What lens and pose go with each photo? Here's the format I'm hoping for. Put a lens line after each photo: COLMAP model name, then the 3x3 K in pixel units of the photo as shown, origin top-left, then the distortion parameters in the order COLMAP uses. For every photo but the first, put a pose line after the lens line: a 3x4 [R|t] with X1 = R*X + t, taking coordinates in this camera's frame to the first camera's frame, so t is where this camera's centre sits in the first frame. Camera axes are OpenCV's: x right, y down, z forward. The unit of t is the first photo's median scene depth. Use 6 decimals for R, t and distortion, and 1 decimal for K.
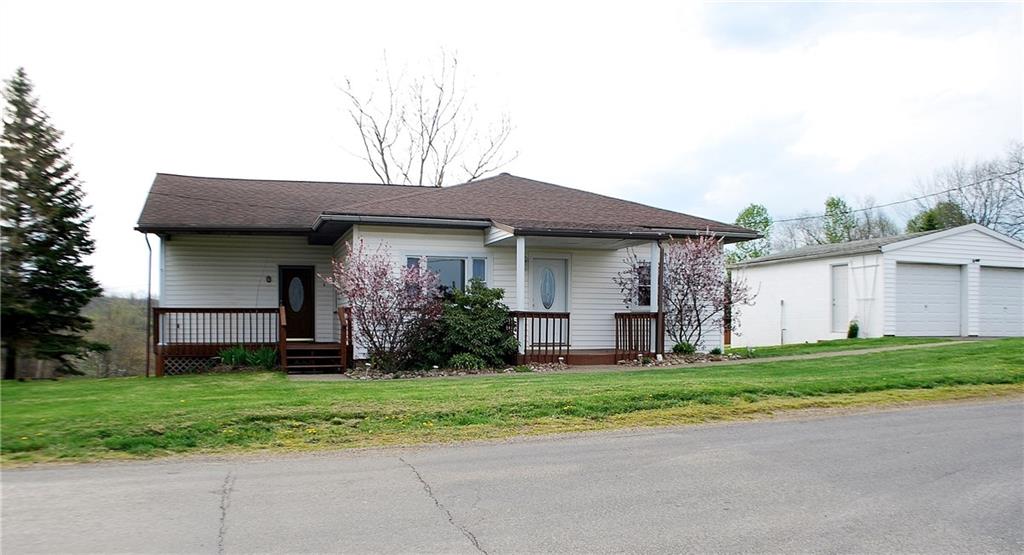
lens RADIAL K [[789.7, 0, 506.5], [0, 789.7, 329.5], [0, 0, 1]] dist [-0.071093, -0.000636]
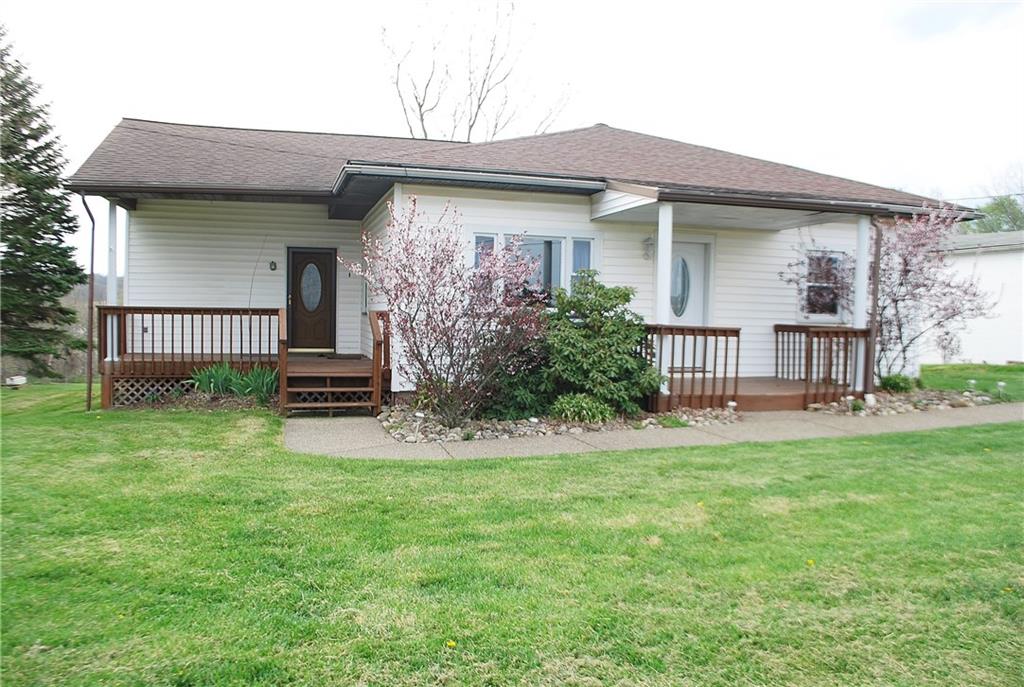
lens RADIAL K [[810.7, 0, 512.0], [0, 810.7, 343.5], [0, 0, 1]] dist [-0.073074, -0.000343]
pose [[0.999316, 0.018644, -0.031924, -0.069690], [-0.017752, 0.999450, 0.028021, -0.020702], [0.032429, -0.027435, 0.999097, 0.314917]]
